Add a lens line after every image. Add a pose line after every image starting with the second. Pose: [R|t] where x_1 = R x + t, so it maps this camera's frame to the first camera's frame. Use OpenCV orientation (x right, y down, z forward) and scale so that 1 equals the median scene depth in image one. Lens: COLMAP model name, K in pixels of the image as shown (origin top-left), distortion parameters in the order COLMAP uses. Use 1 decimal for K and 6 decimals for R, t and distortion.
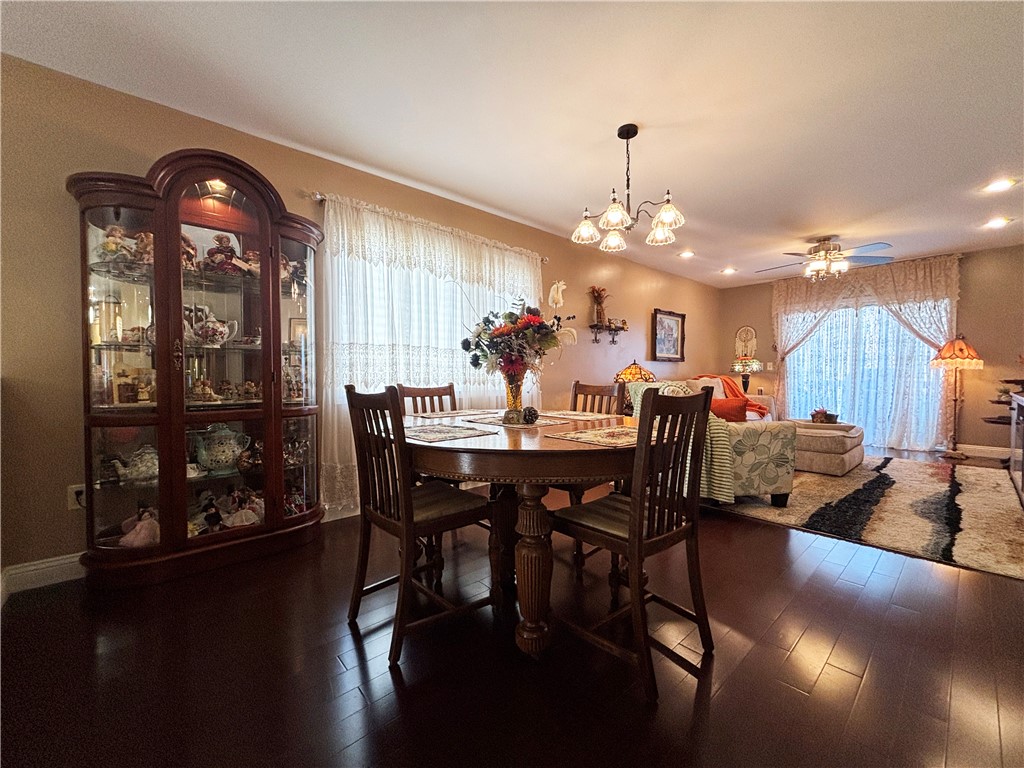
lens RADIAL K [[414.6, 0, 512.0], [0, 414.6, 384.0], [0, 0, 1]] dist [-0.015946, 0.008694]
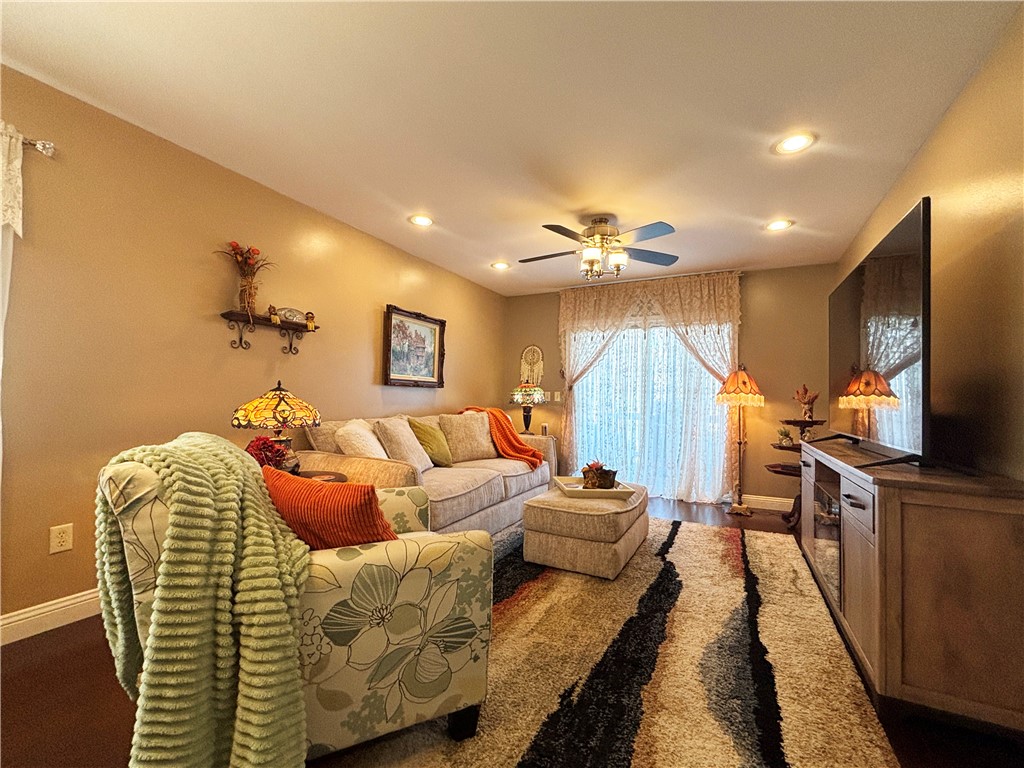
lens RADIAL K [[438.5, 0, 512.0], [0, 438.5, 384.0], [0, 0, 1]] dist [-0.000910, -0.000596]
pose [[0.931562, 0.031598, 0.362207, 0.310681], [-0.010779, 0.998179, -0.059357, -0.021173], [-0.363423, 0.051390, 0.930206, 0.324212]]
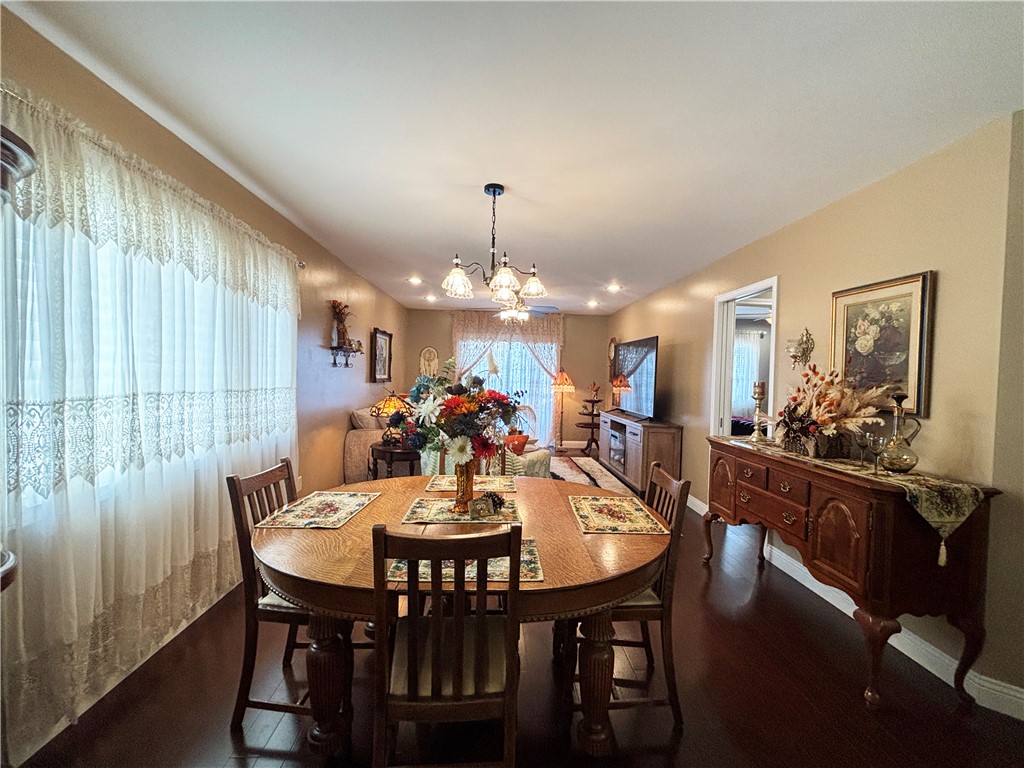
lens RADIAL K [[438.5, 0, 512.0], [0, 438.5, 384.0], [0, 0, 1]] dist [-0.000910, -0.000596]
pose [[0.631954, 0.000536, 0.775006, -0.258693], [-0.009827, 0.999925, 0.007322, -0.070608], [-0.774944, -0.012244, 0.631912, 0.135456]]
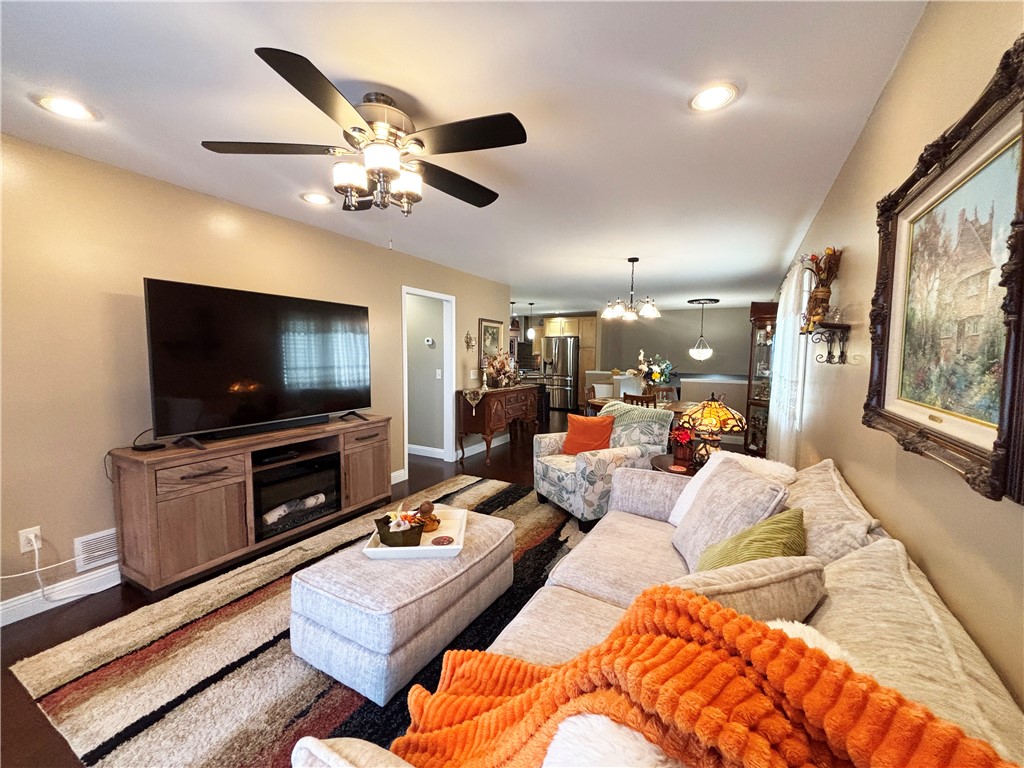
lens RADIAL K [[414.6, 0, 512.0], [0, 414.6, 384.0], [0, 0, 1]] dist [-0.015946, 0.008694]
pose [[-0.944306, 0.016555, -0.328653, 0.690375], [-0.015402, 0.995416, 0.094395, -0.110242], [0.328709, 0.094199, -0.939722, 1.278952]]
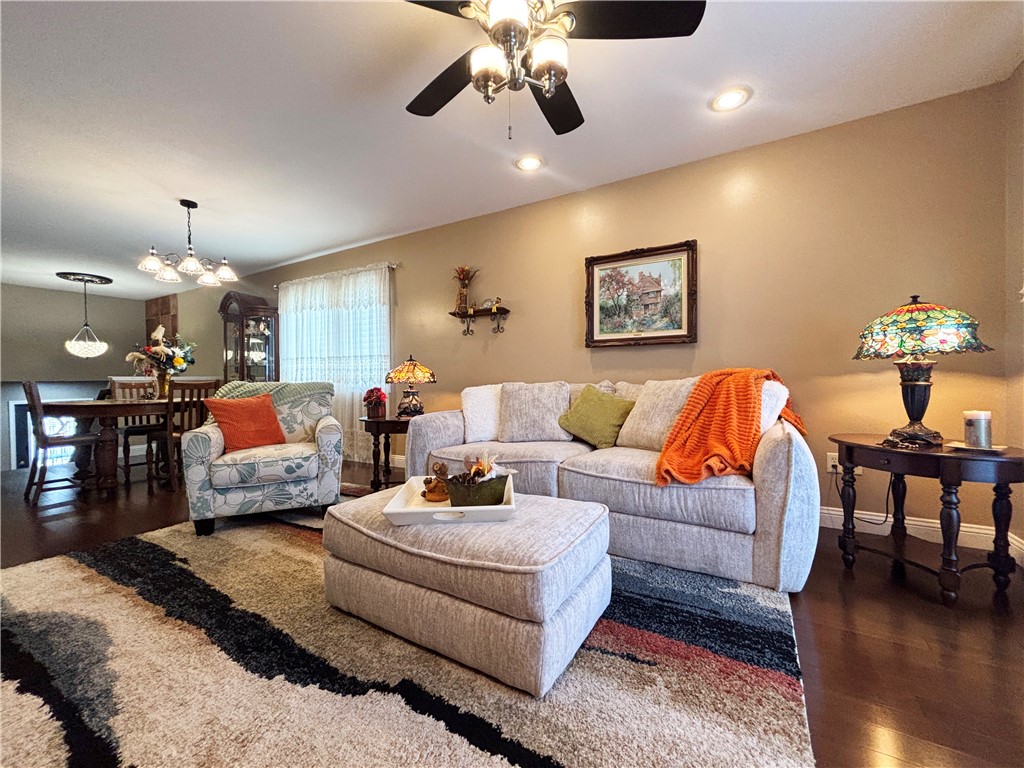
lens RADIAL K [[414.6, 0, 512.0], [0, 414.6, 384.0], [0, 0, 1]] dist [-0.015946, 0.008694]
pose [[0.305173, 0.013897, -0.952195, 0.966965], [-0.011602, 0.999874, 0.010874, -0.011145], [0.952226, 0.007728, 0.305296, 0.798587]]
